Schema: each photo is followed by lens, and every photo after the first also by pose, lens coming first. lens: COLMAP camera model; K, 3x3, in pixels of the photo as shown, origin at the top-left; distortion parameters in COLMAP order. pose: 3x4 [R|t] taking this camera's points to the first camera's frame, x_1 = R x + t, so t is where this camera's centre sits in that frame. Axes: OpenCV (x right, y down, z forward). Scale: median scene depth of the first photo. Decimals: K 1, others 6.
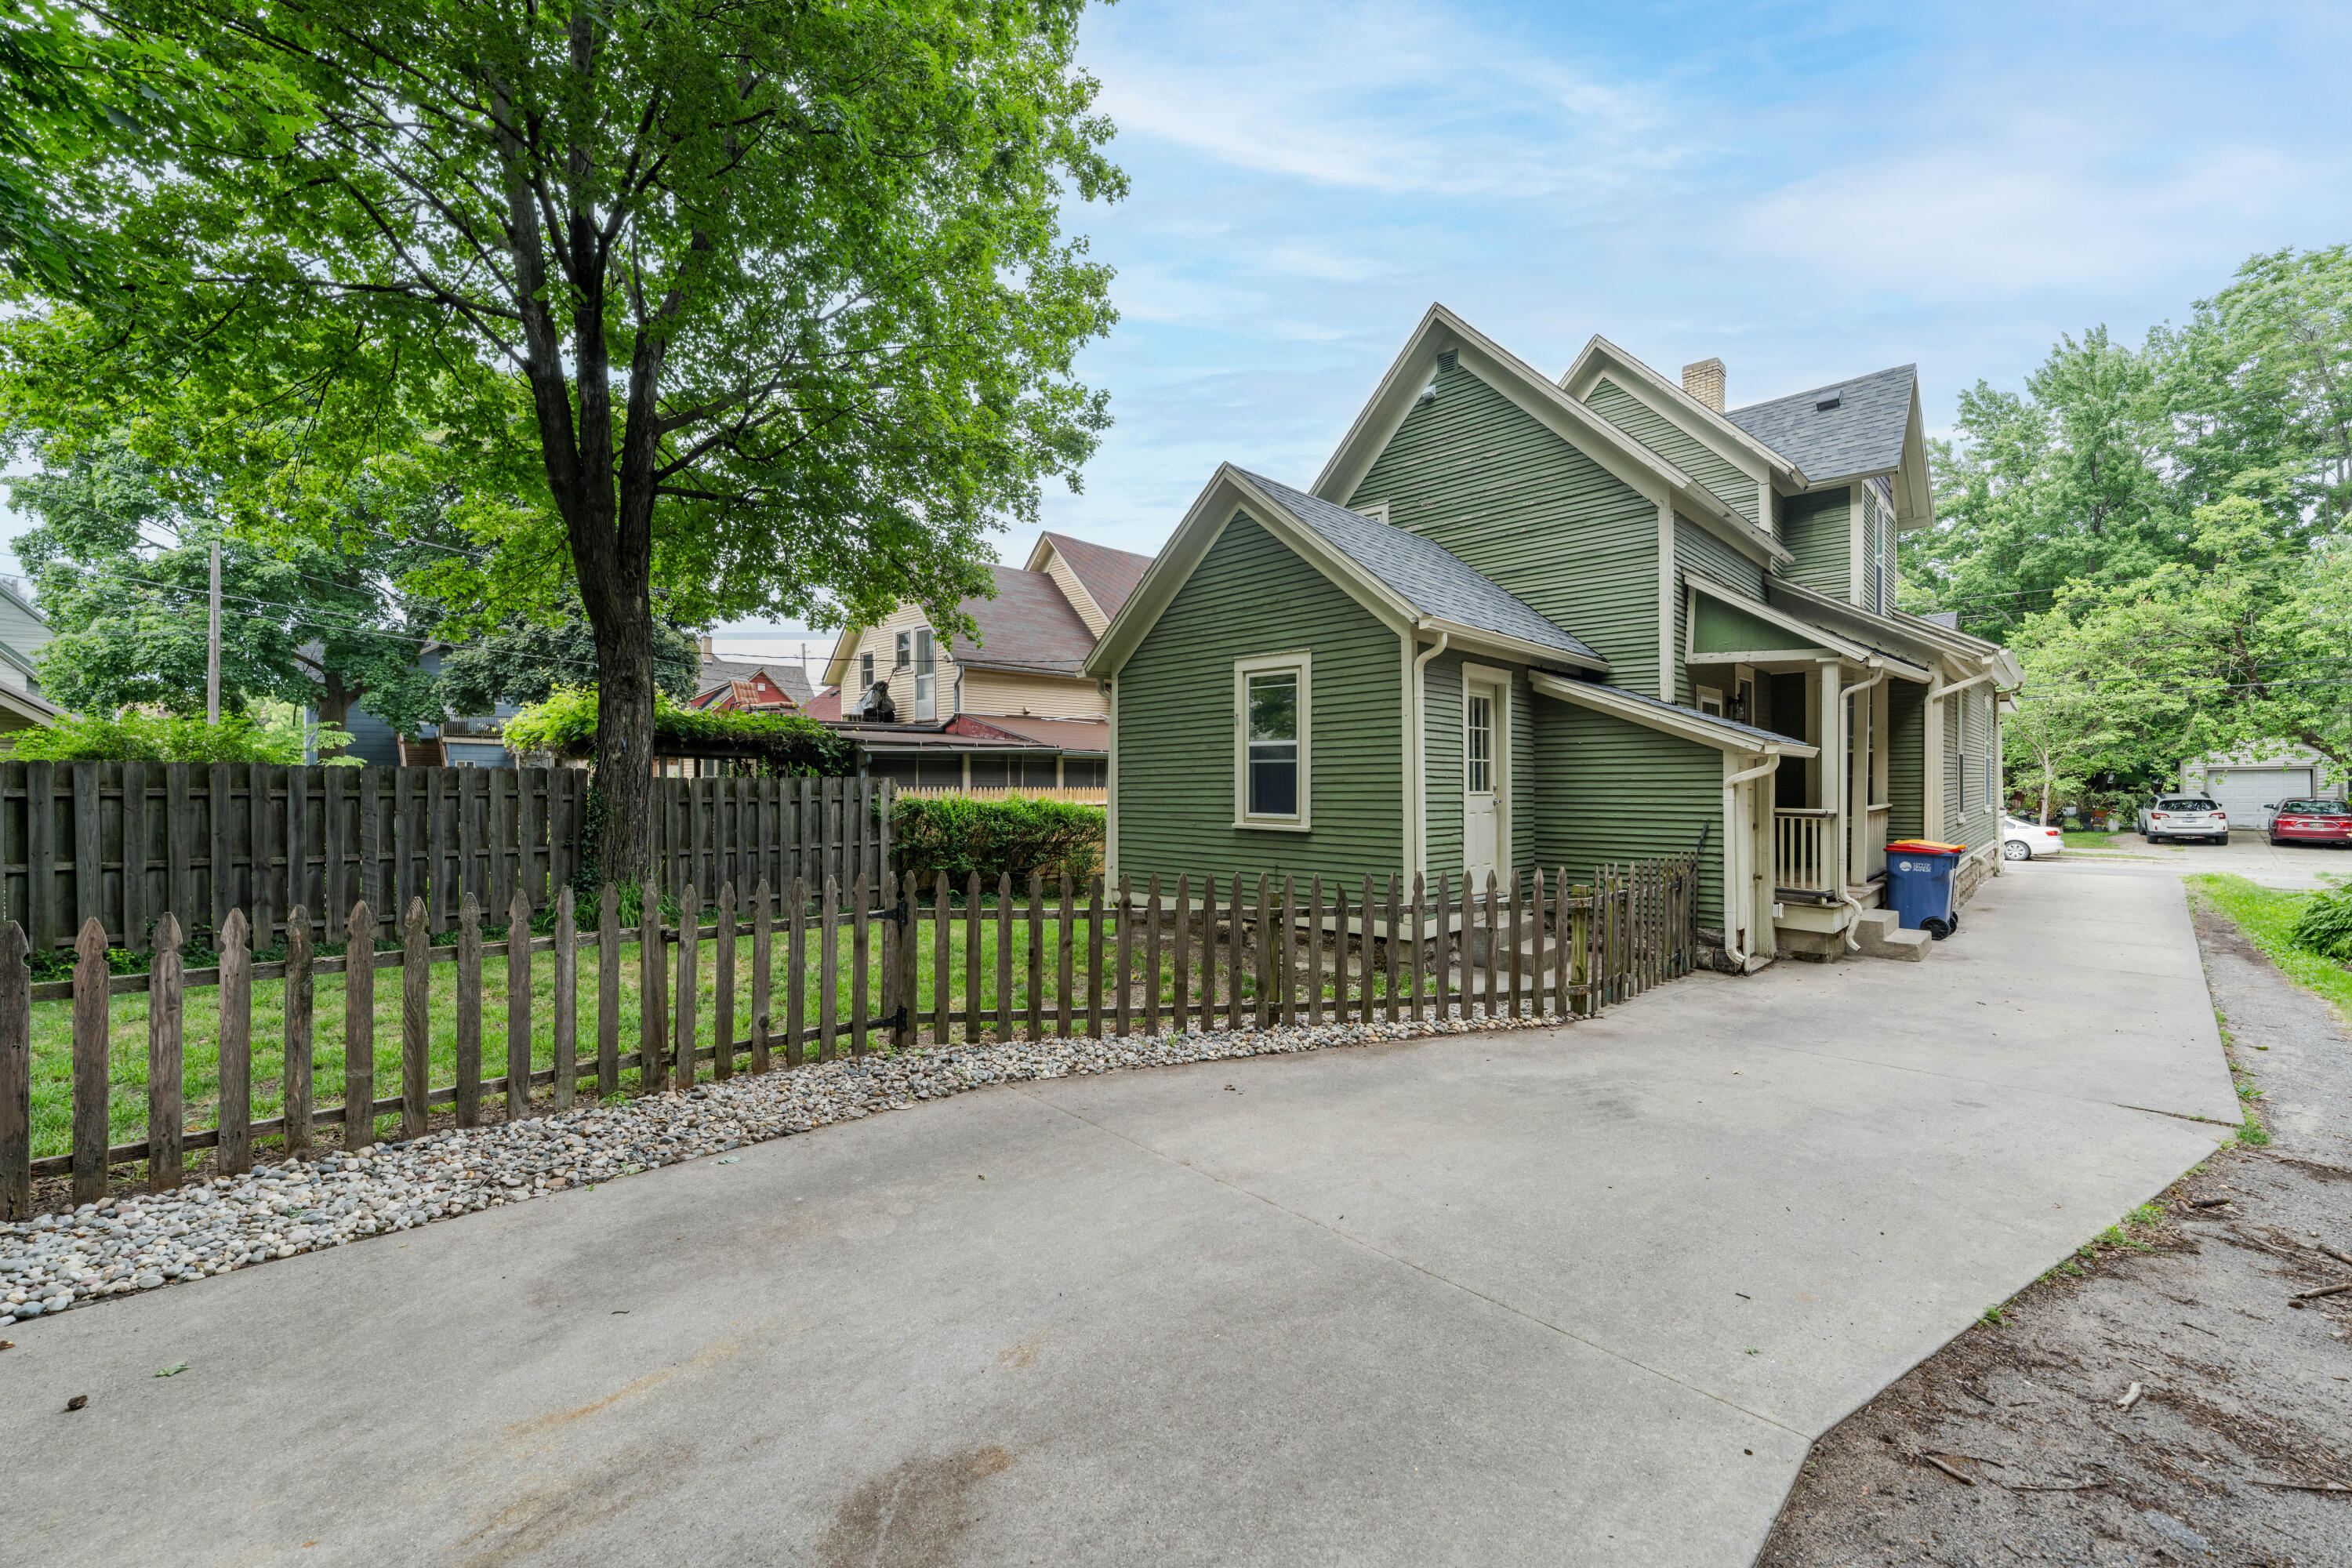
lens RADIAL K [[950.2, 0, 1178.1], [0, 950.2, 790.3], [0, 0, 1]] dist [0.000075, 0.000017]
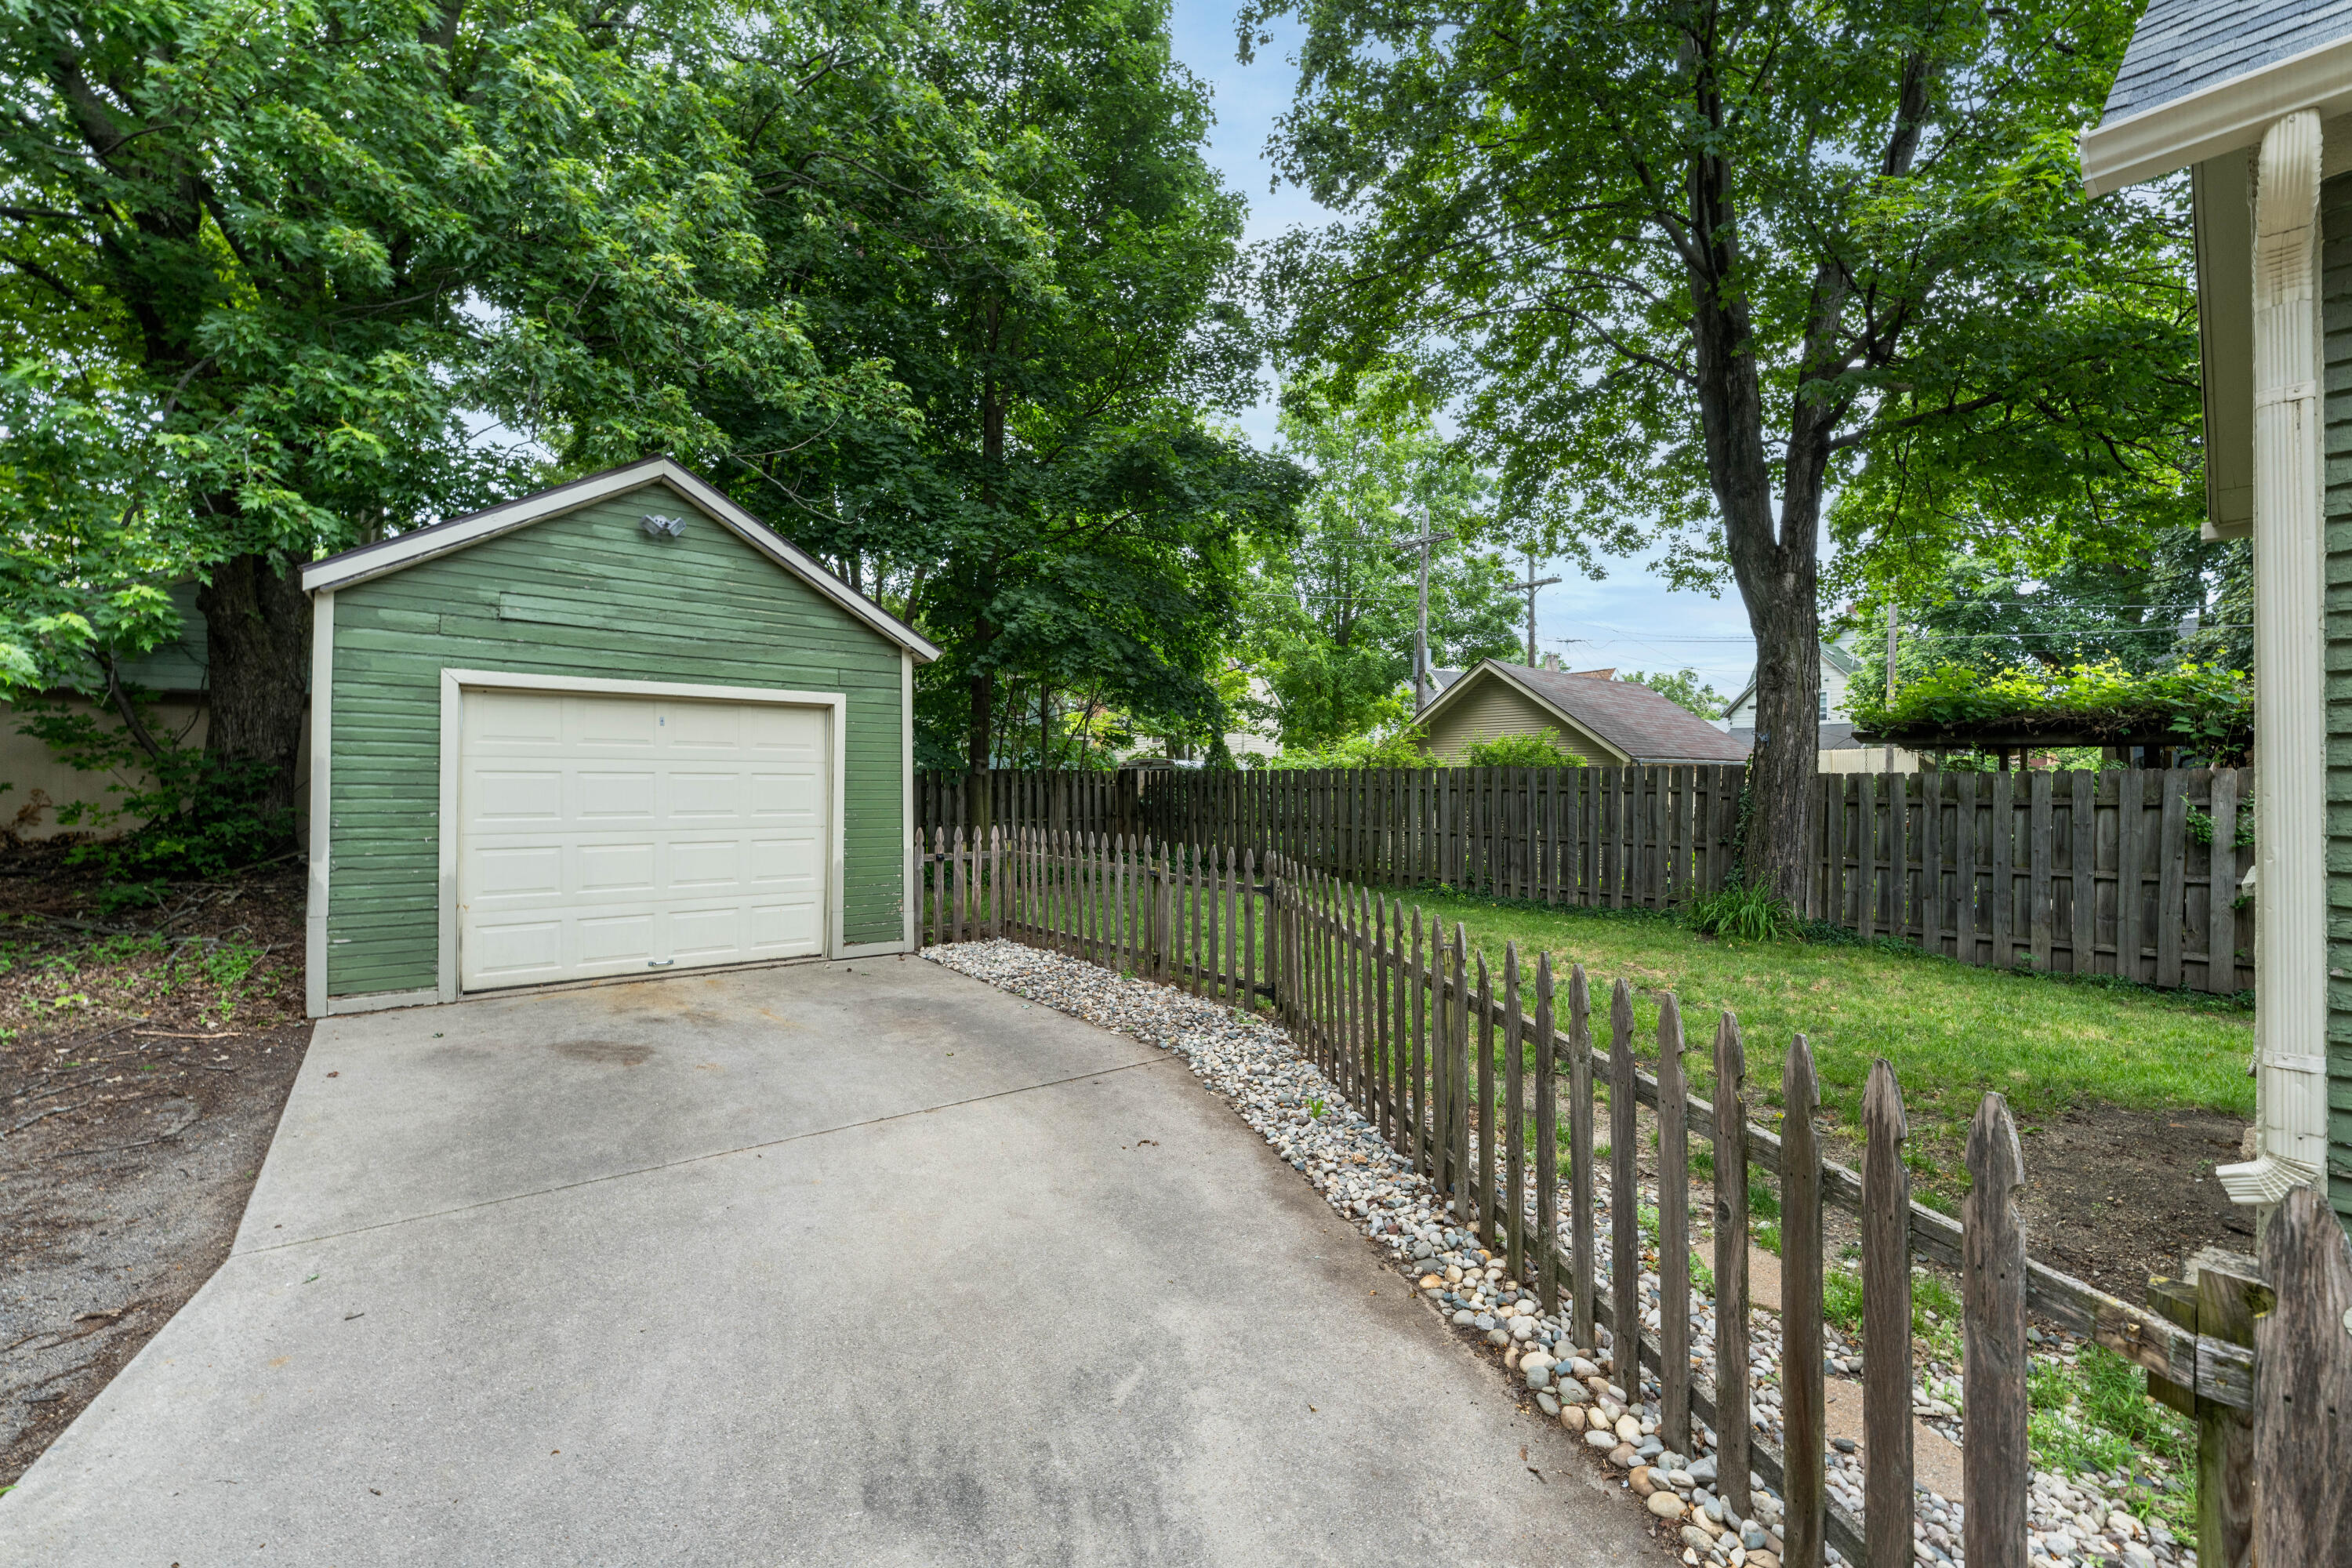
lens RADIAL K [[950.2, 0, 1178.1], [0, 950.2, 790.3], [0, 0, 1]] dist [0.000075, 0.000017]
pose [[-0.108261, -0.001723, -0.994121, 0.951750], [-0.012611, 0.999920, -0.000360, 0.025122], [0.994042, 0.012498, -0.108274, 1.267254]]
